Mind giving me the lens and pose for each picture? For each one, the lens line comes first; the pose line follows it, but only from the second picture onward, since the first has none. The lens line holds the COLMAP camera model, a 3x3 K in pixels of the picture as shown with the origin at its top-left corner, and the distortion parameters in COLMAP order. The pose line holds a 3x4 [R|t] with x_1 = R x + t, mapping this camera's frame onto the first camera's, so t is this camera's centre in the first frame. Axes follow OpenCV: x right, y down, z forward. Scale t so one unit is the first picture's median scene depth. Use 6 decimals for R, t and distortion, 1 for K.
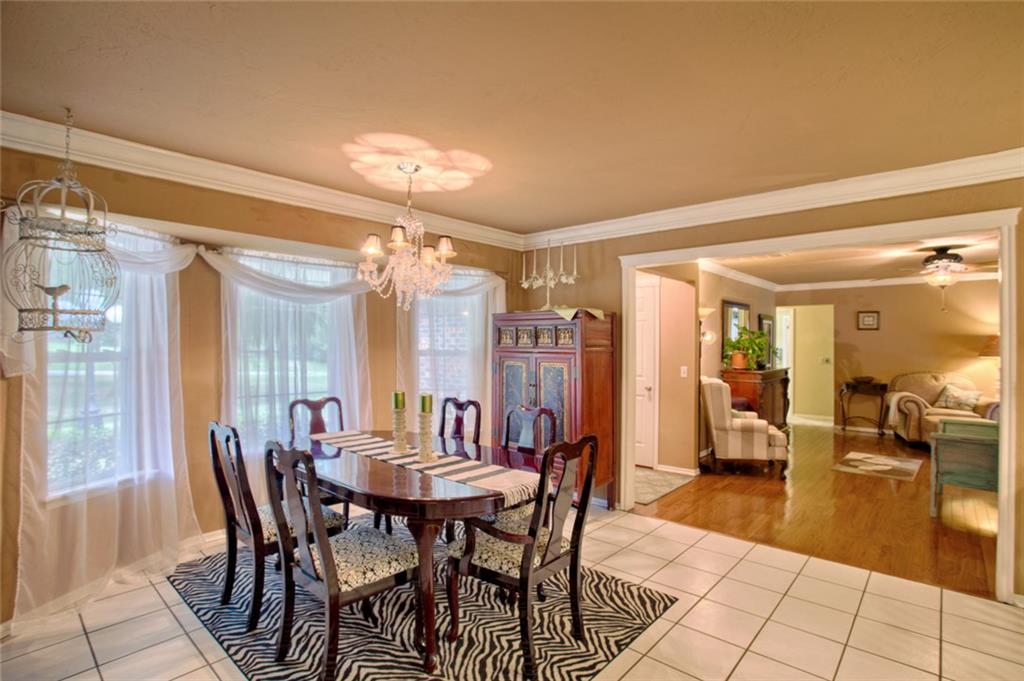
lens RADIAL K [[498.5, 0, 515.7], [0, 498.5, 340.6], [0, 0, 1]] dist [-0.040207, 0.006180]
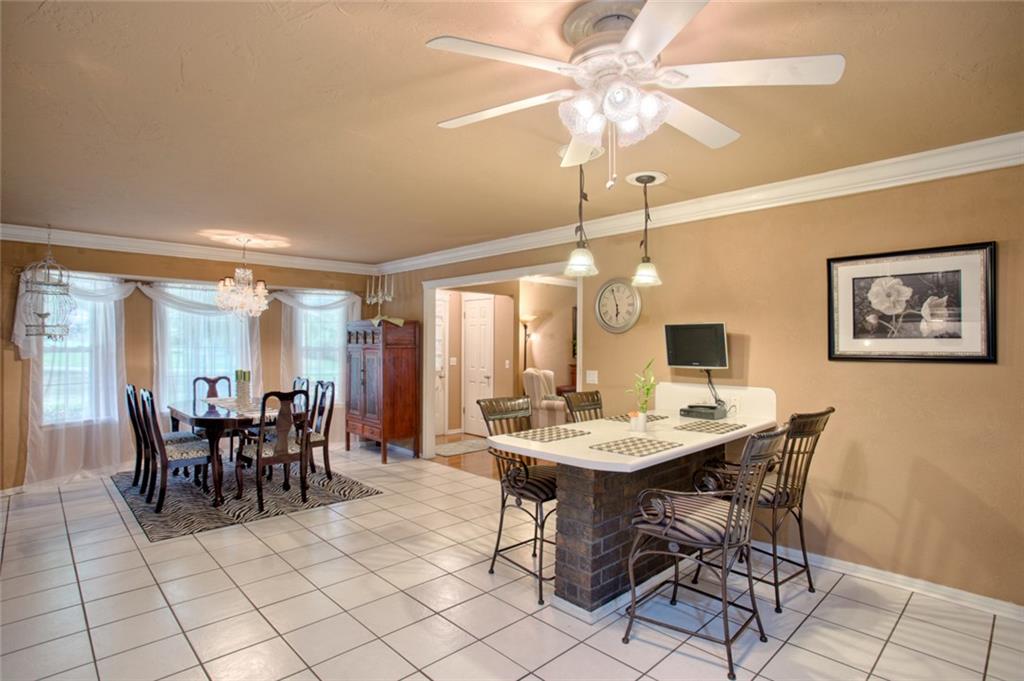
lens RADIAL K [[523.6, 0, 510.3], [0, 523.6, 340.9], [0, 0, 1]] dist [-0.028805, 0.001105]
pose [[0.996491, -0.001728, -0.083683, 0.748666], [0.001554, 0.999996, -0.002149, 0.006296], [0.083686, 0.002012, 0.996490, -0.619059]]
